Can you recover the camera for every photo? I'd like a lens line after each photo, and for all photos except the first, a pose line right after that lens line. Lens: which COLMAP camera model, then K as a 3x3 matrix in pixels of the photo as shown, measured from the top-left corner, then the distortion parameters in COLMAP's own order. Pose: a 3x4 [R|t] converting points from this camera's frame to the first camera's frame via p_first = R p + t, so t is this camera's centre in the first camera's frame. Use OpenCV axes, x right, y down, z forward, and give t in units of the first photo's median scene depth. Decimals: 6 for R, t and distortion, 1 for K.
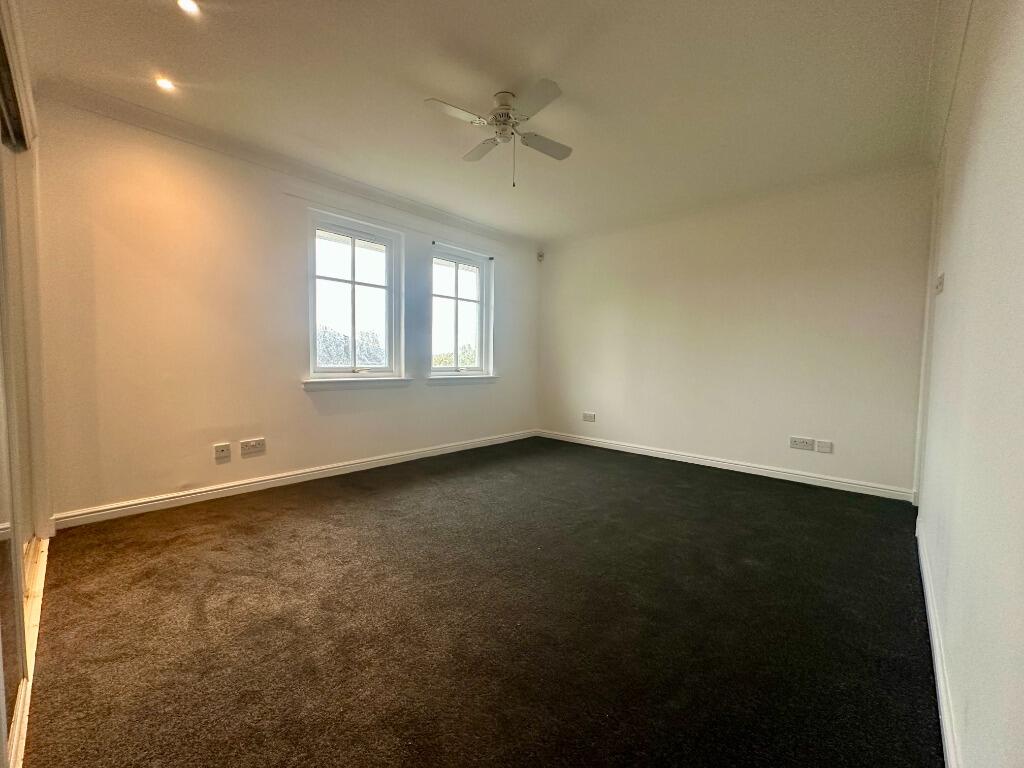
lens RADIAL K [[407.2, 0, 494.1], [0, 407.2, 382.1], [0, 0, 1]] dist [0.007106, -0.000101]
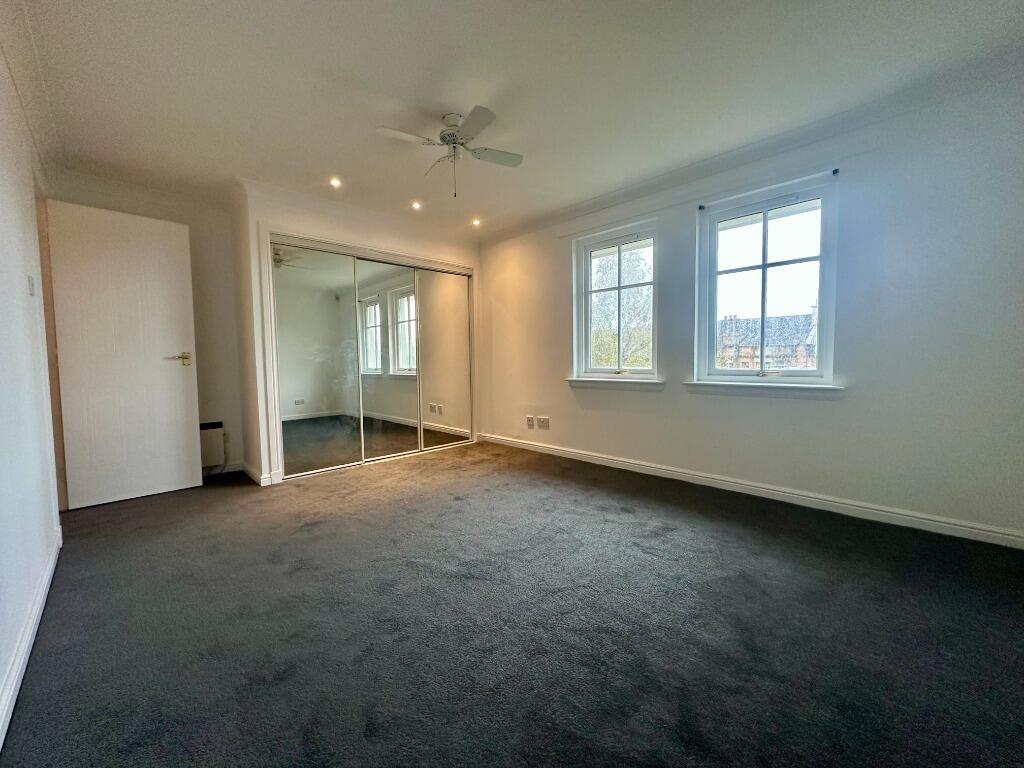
lens RADIAL K [[407.2, 0, 522.3], [0, 407.2, 383.0], [0, 0, 1]] dist [0.007106, -0.000101]
pose [[0.000903, 0.043355, -0.999059, 0.595931], [-0.042534, 0.998157, 0.043278, -0.029144], [0.999095, 0.042455, 0.002745, 0.635649]]
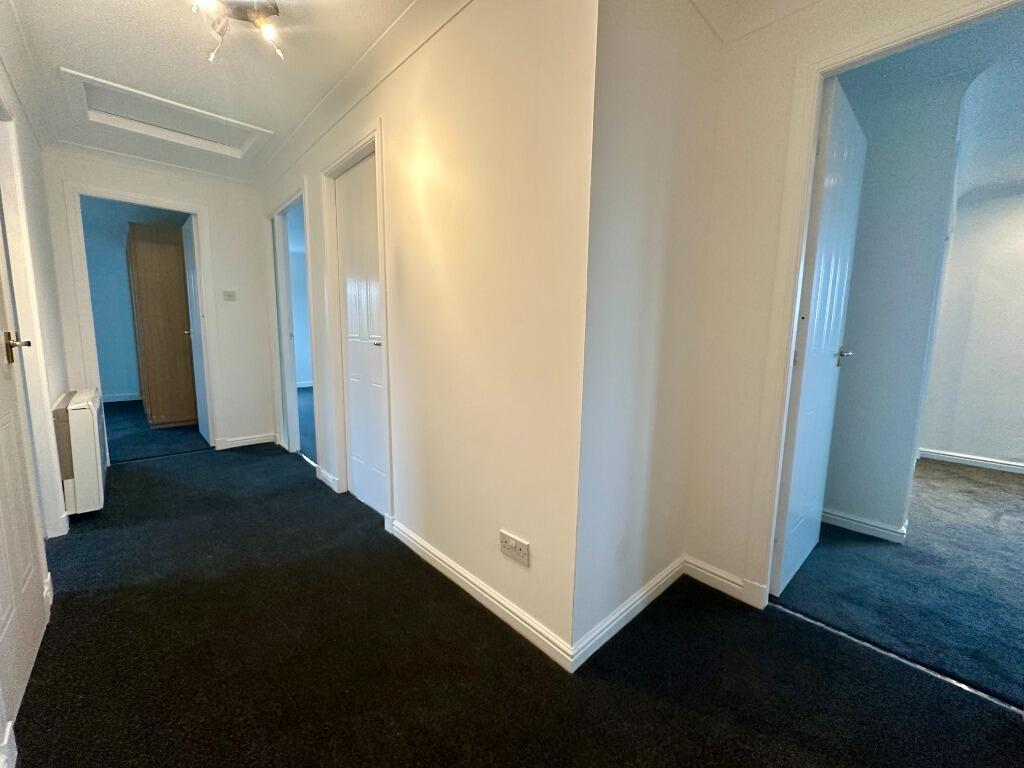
lens RADIAL K [[407.2, 0, 513.2], [0, 407.2, 382.4], [0, 0, 1]] dist [0.007106, -0.000101]
pose [[-0.034027, 0.116323, -0.992628, 0.347315], [-0.067776, 0.990648, 0.118414, -0.024445], [0.997120, 0.071306, -0.025825, -0.354931]]
